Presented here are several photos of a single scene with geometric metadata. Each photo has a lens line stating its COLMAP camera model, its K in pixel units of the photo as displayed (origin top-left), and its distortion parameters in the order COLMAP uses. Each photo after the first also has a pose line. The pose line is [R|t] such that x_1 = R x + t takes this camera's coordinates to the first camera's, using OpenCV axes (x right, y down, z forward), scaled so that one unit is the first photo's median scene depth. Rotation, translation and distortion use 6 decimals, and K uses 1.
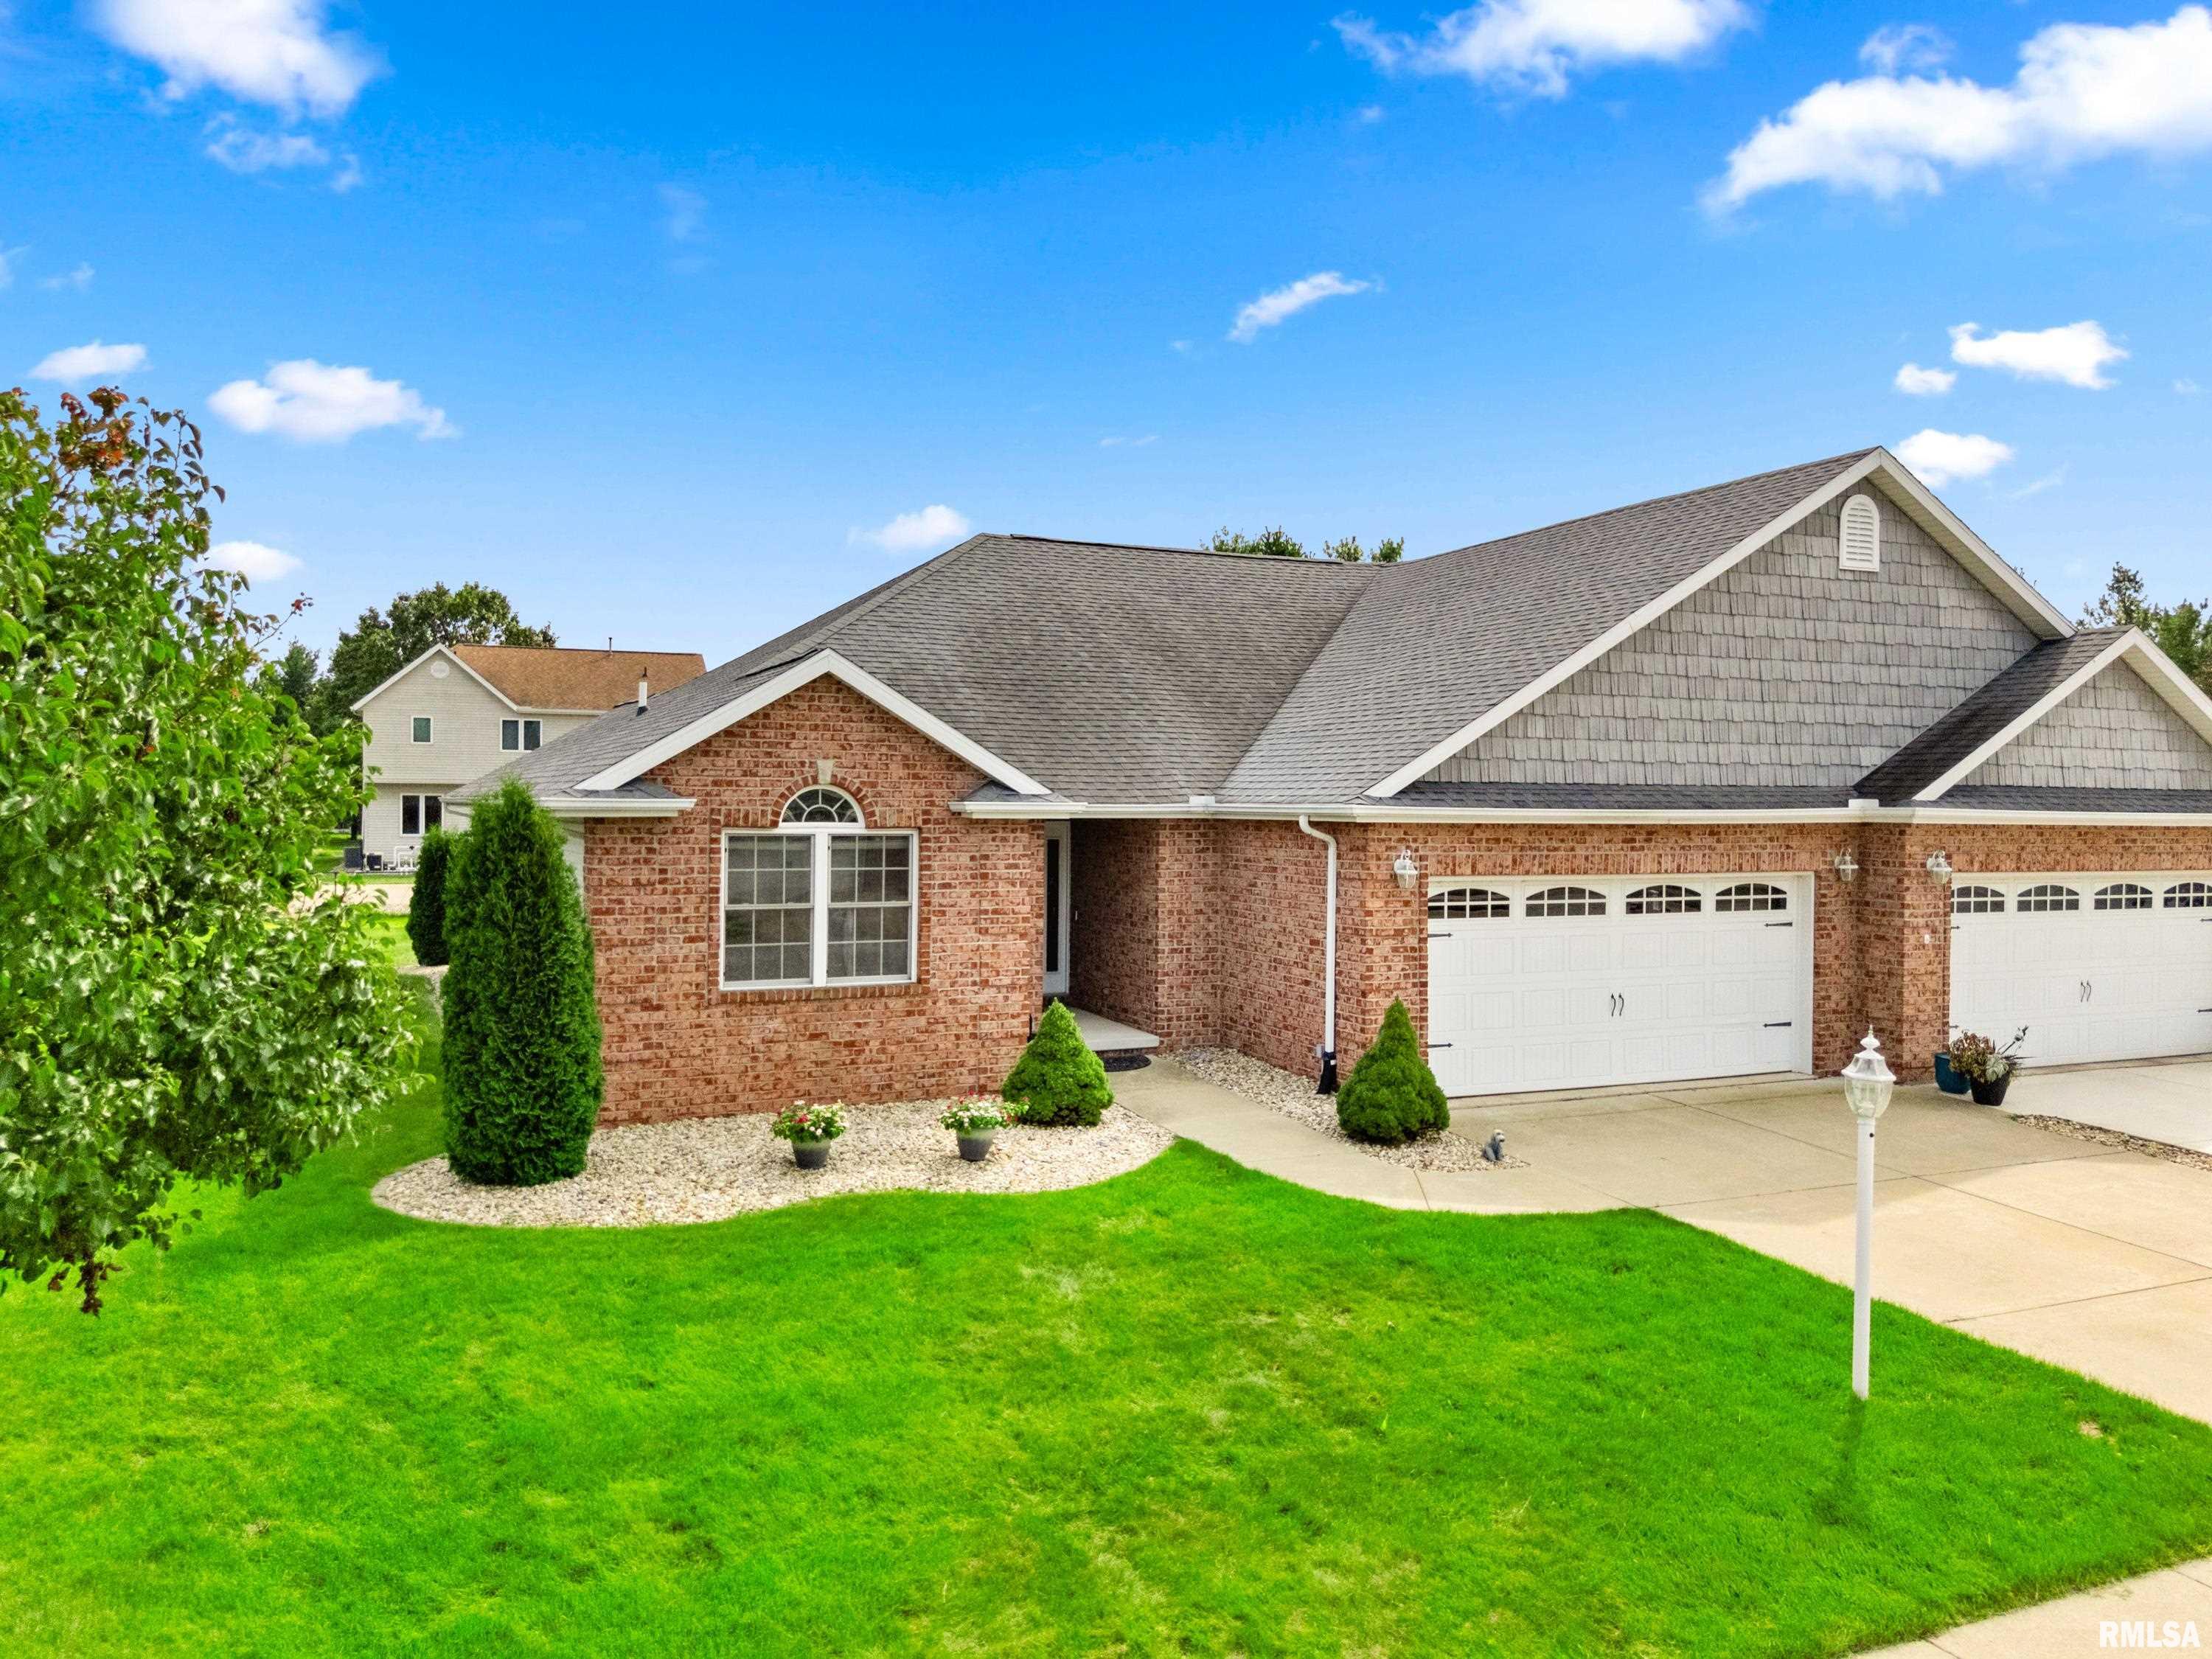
lens RADIAL K [[1612.9, 0, 1106.0], [0, 1612.9, 829.5], [0, 0, 1]] dist [0.129880, -0.174515]
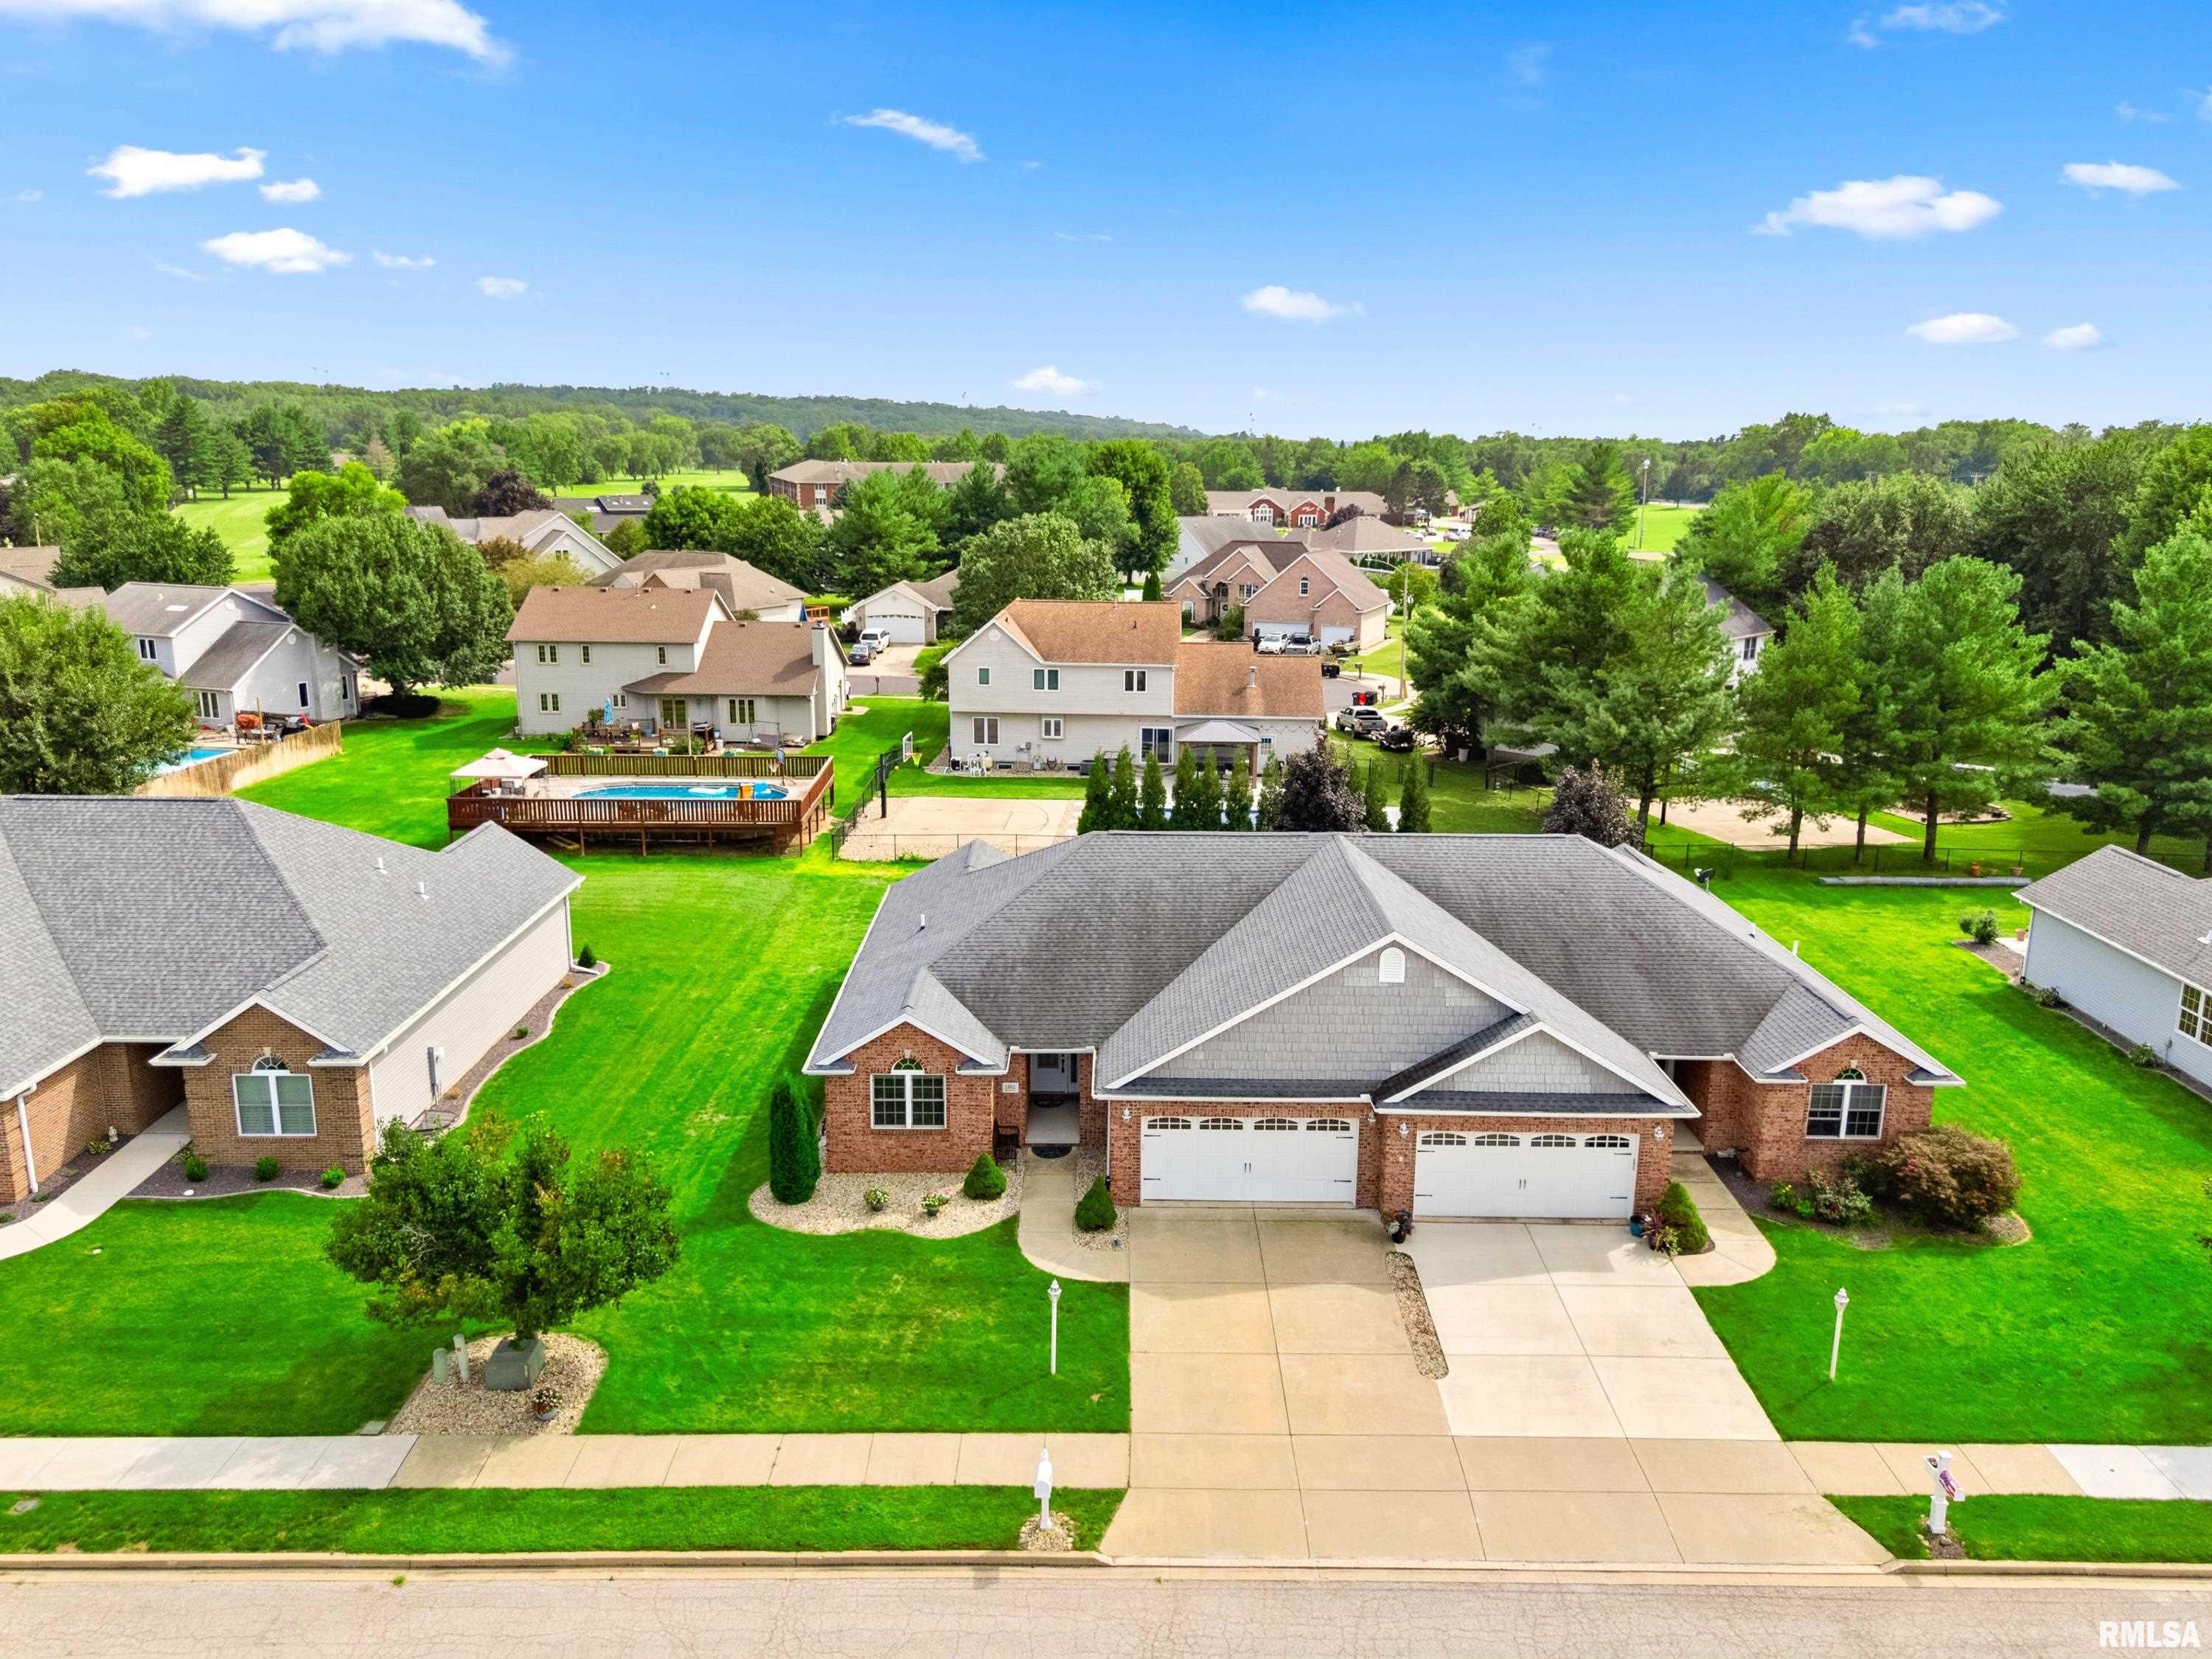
lens RADIAL K [[1612.9, 0, 1106.0], [0, 1612.9, 829.5], [0, 0, 1]] dist [0.129880, -0.174515]
pose [[0.910566, 0.095065, -0.402284, 1.119110], [-0.007526, 0.976847, 0.213806, -0.935085], [0.413295, -0.191657, 0.890199, -1.120929]]
